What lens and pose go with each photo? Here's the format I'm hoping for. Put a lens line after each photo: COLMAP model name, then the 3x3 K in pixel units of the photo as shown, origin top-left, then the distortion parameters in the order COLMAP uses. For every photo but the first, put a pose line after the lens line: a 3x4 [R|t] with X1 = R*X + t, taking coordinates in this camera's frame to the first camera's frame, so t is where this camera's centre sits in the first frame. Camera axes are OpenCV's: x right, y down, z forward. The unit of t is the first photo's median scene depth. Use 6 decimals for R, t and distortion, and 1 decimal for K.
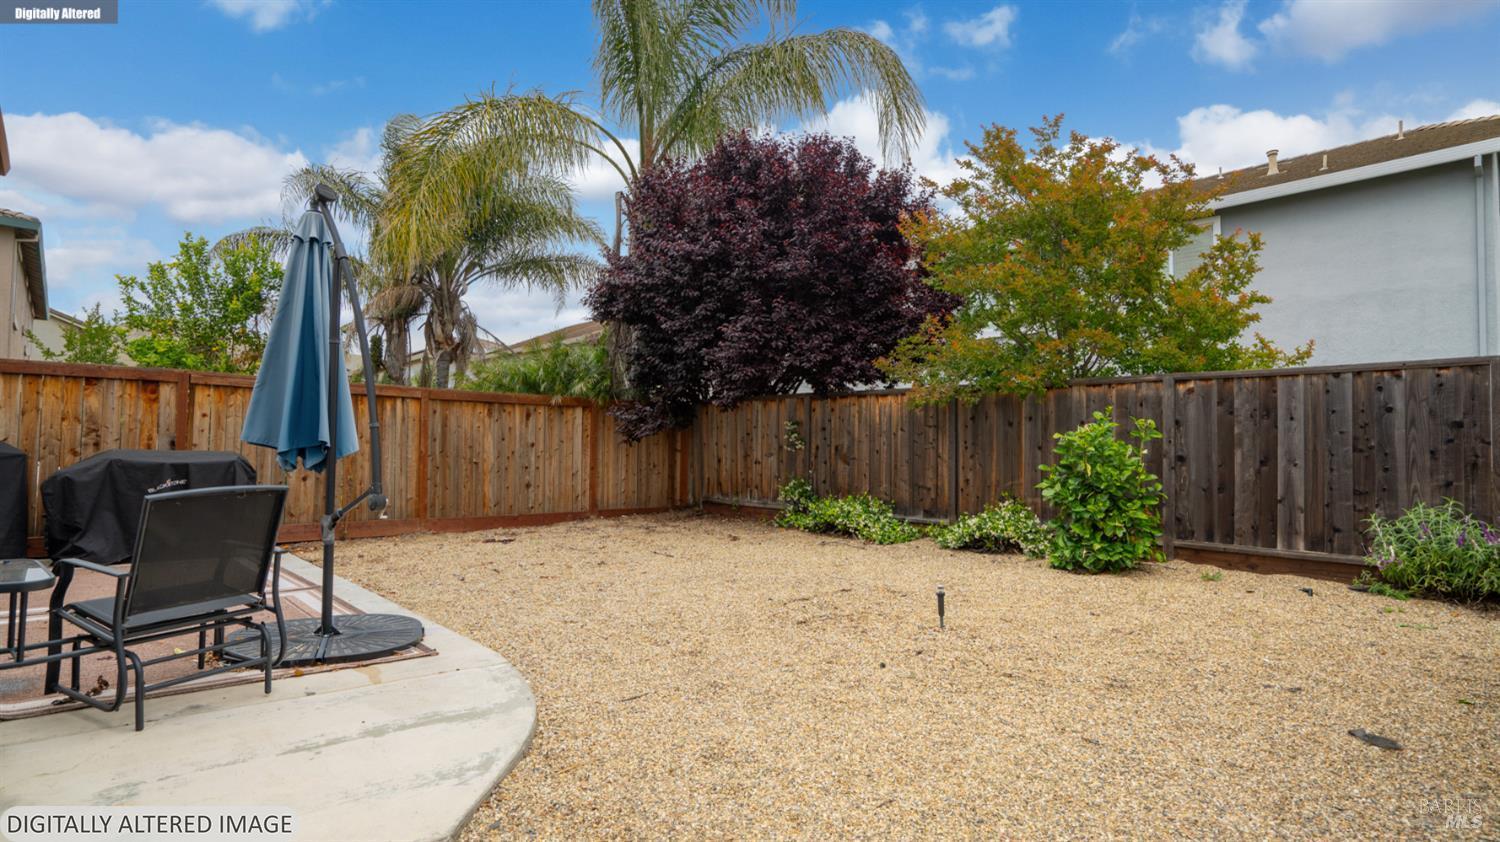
lens RADIAL K [[757.2, 0, 750.0], [0, 757.2, 421.0], [0, 0, 1]] dist [-0.030186, -0.000016]
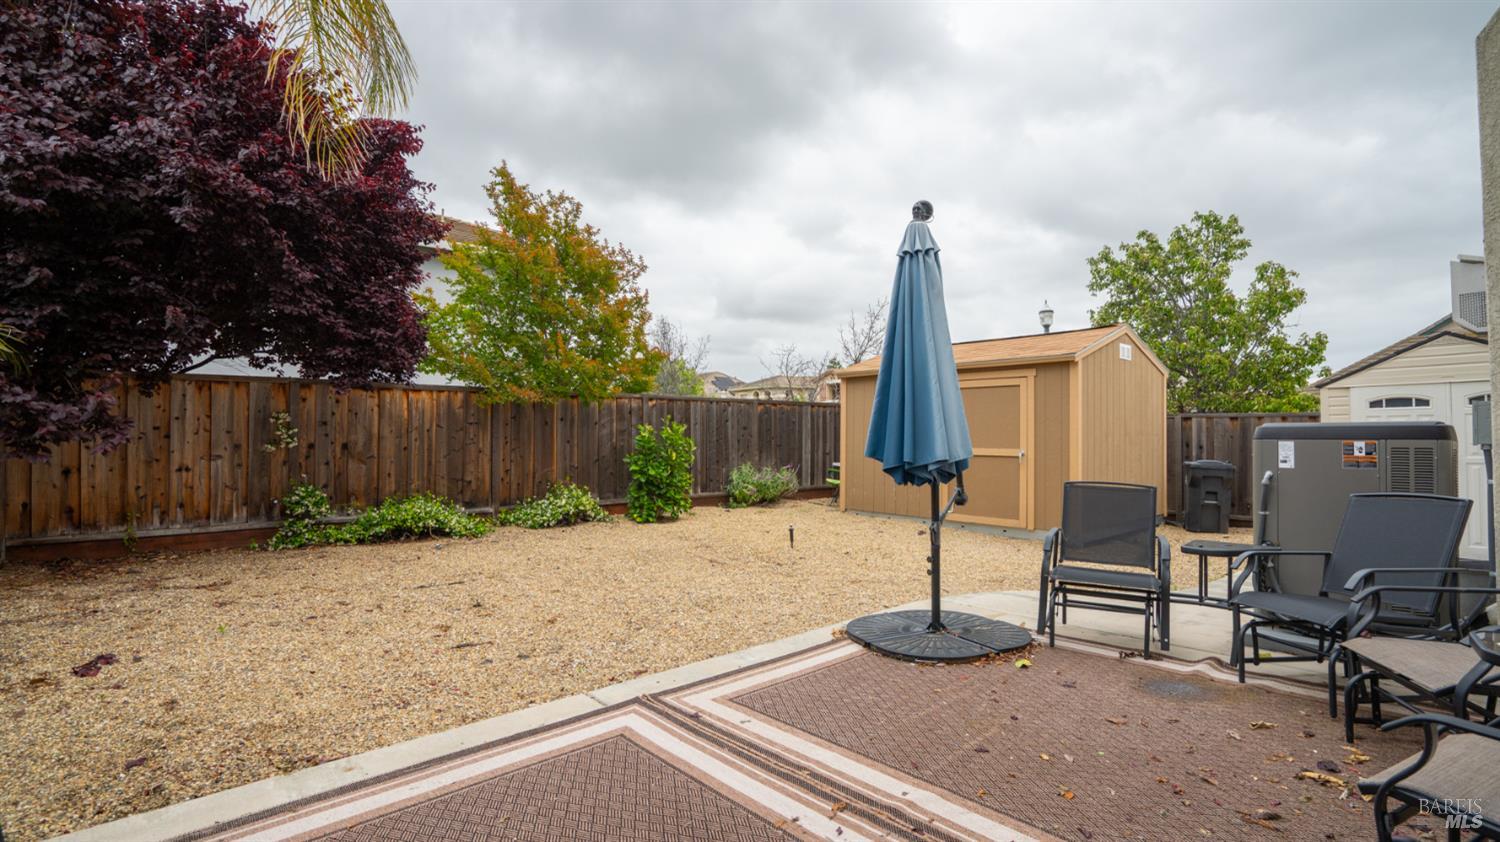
lens RADIAL K [[694.8, 0, 751.7], [0, 694.8, 423.0], [0, 0, 1]] dist [-0.058580, 0.024949]
pose [[0.027303, 0.004979, 0.999615, -0.680706], [-0.030795, 0.999517, -0.004137, -0.001516], [-0.999153, -0.030670, 0.027443, 0.539762]]
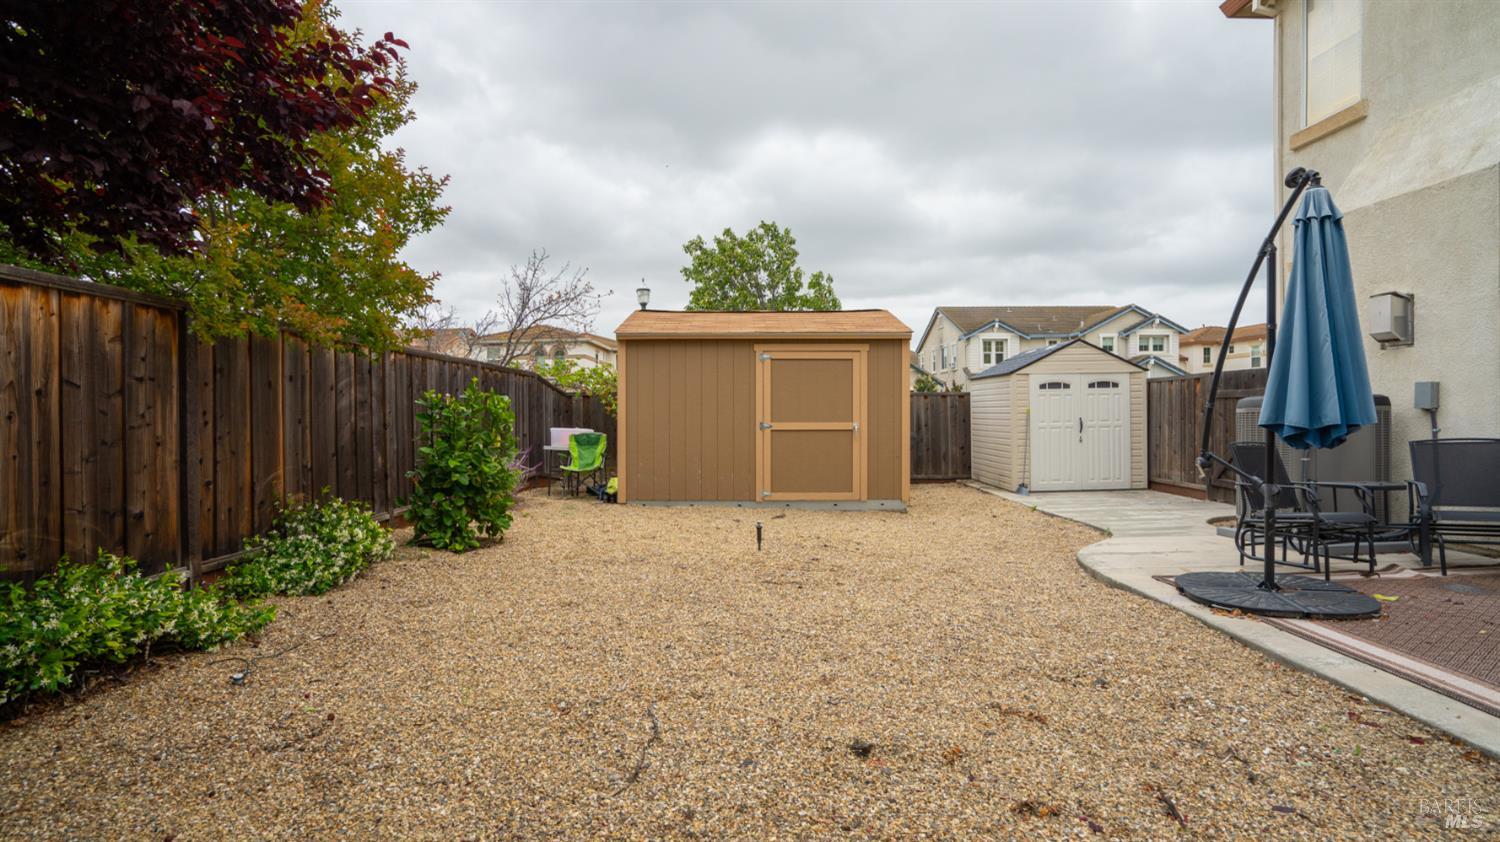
lens RADIAL K [[696.0, 0, 749.4], [0, 696.0, 422.3], [0, 0, 1]] dist [-0.057241, 0.023346]
pose [[-0.736566, -0.015082, 0.676198, -0.290747], [-0.023640, 0.999715, -0.003453, 0.024461], [-0.675953, -0.018528, -0.736712, 0.985111]]
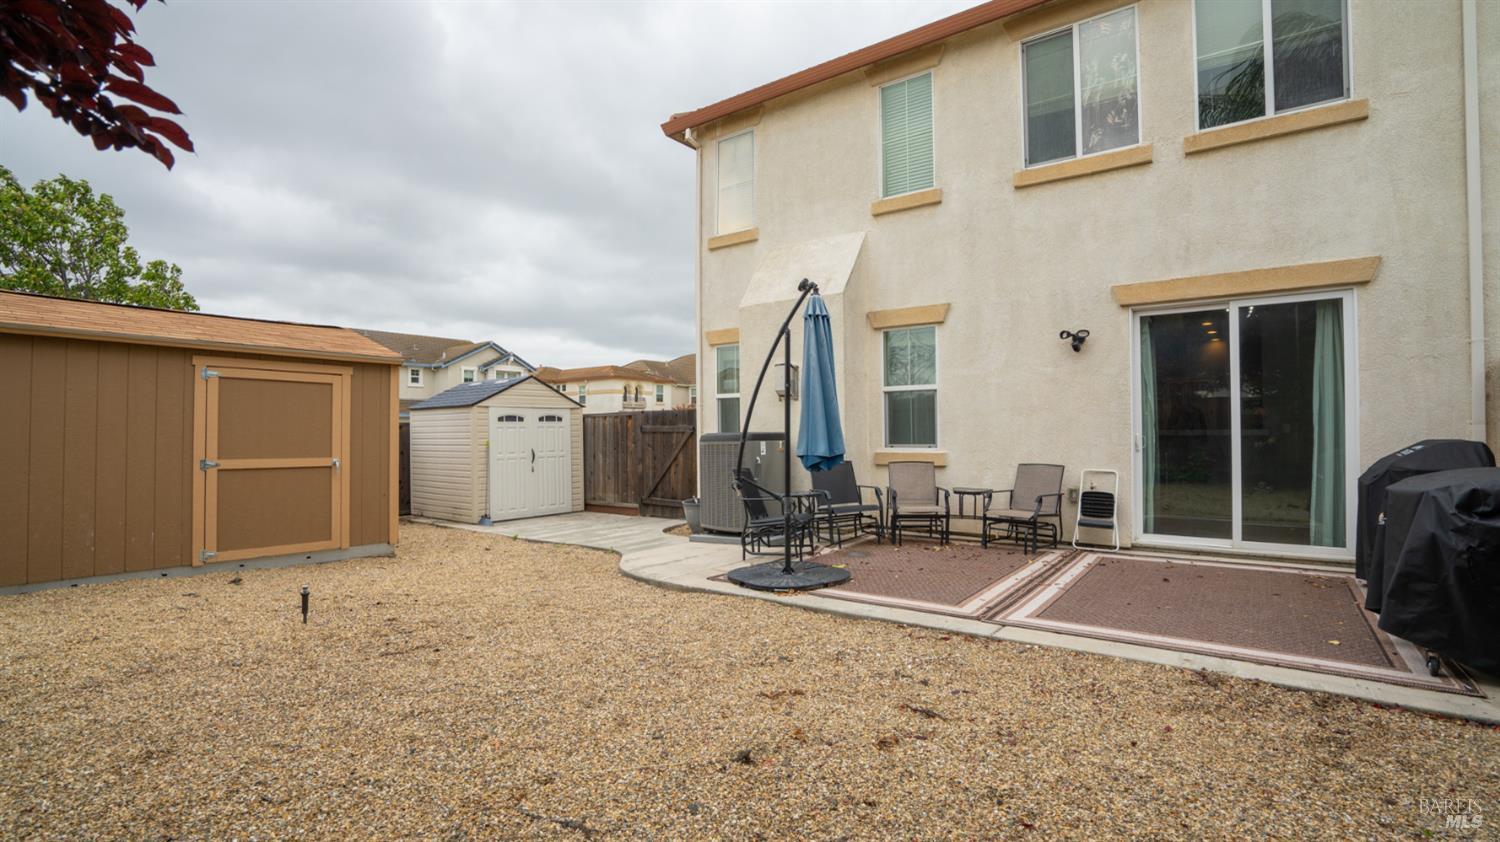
lens RADIAL K [[696.0, 0, 749.4], [0, 696.0, 422.3], [0, 0, 1]] dist [-0.057241, 0.023346]
pose [[-0.985664, -0.007865, -0.168535, -0.101800], [0.001596, 0.998434, -0.055925, 0.022178], [0.168711, -0.055392, -0.984108, 1.053295]]
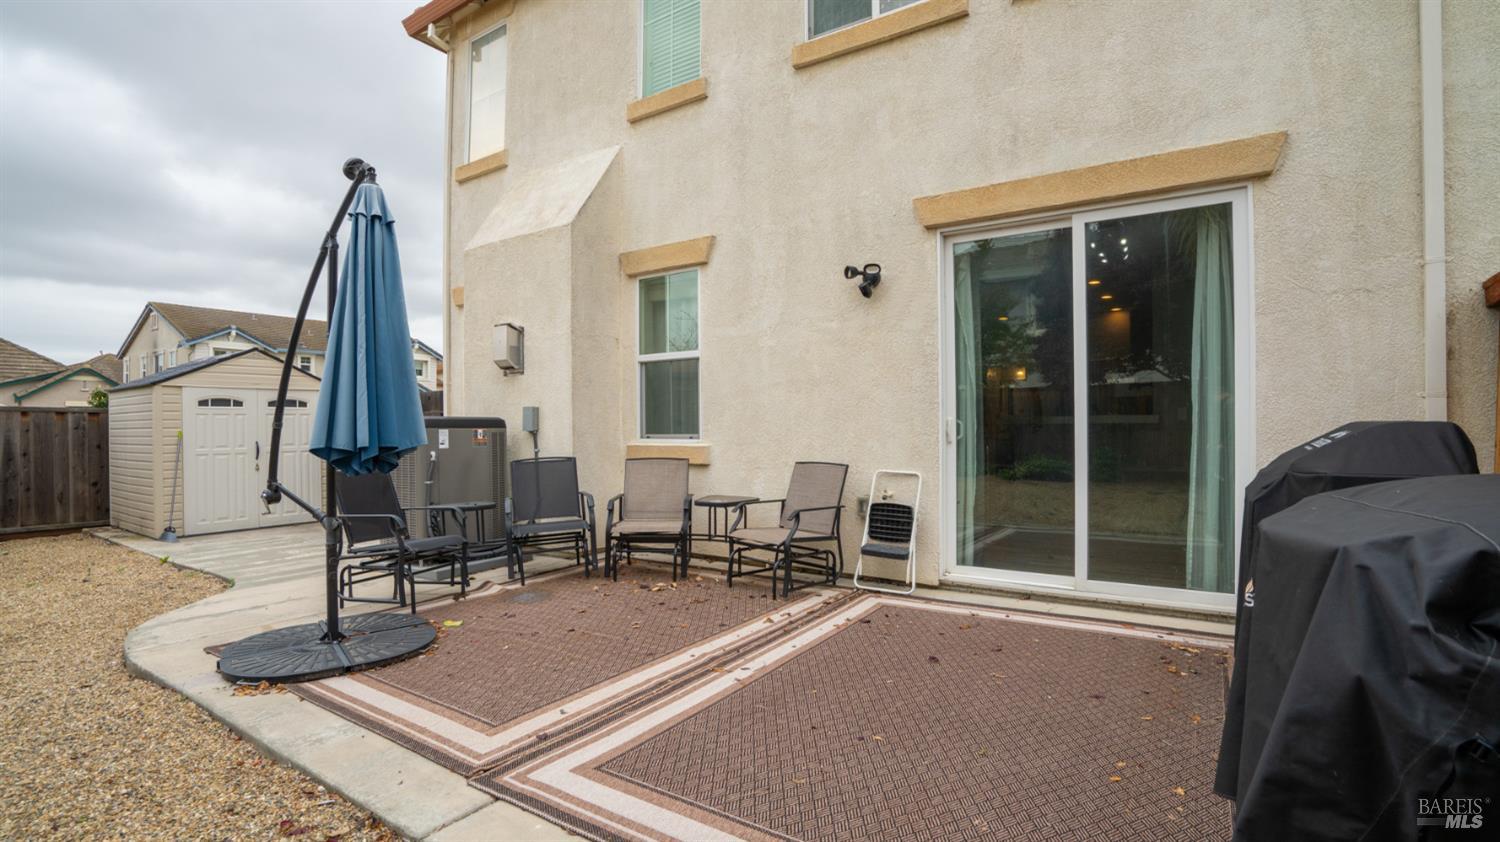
lens RADIAL K [[694.8, 0, 751.7], [0, 694.8, 423.0], [0, 0, 1]] dist [-0.058580, 0.024949]
pose [[-0.975166, -0.007277, -0.221354, -0.386176], [0.003298, 0.998872, -0.047367, 0.021377], [0.221449, -0.046921, -0.974042, 0.855987]]
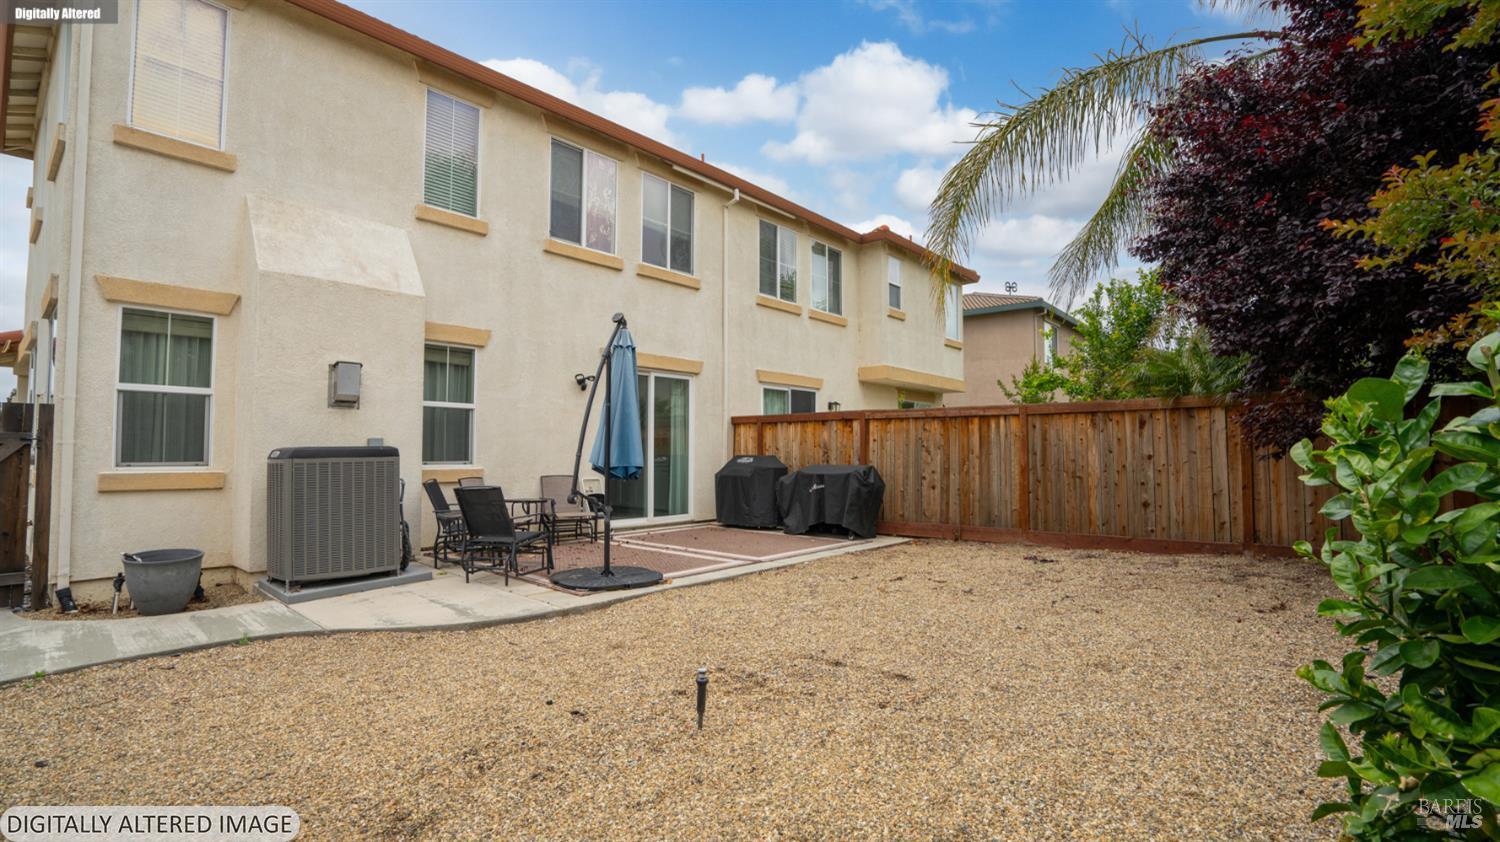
lens RADIAL K [[694.8, 0, 751.7], [0, 694.8, 423.0], [0, 0, 1]] dist [-0.058580, 0.024949]
pose [[0.111267, -0.055926, -0.992216, 0.459250], [0.043142, 0.997746, -0.051400, 0.014198], [0.992854, -0.037088, 0.113429, 0.503186]]
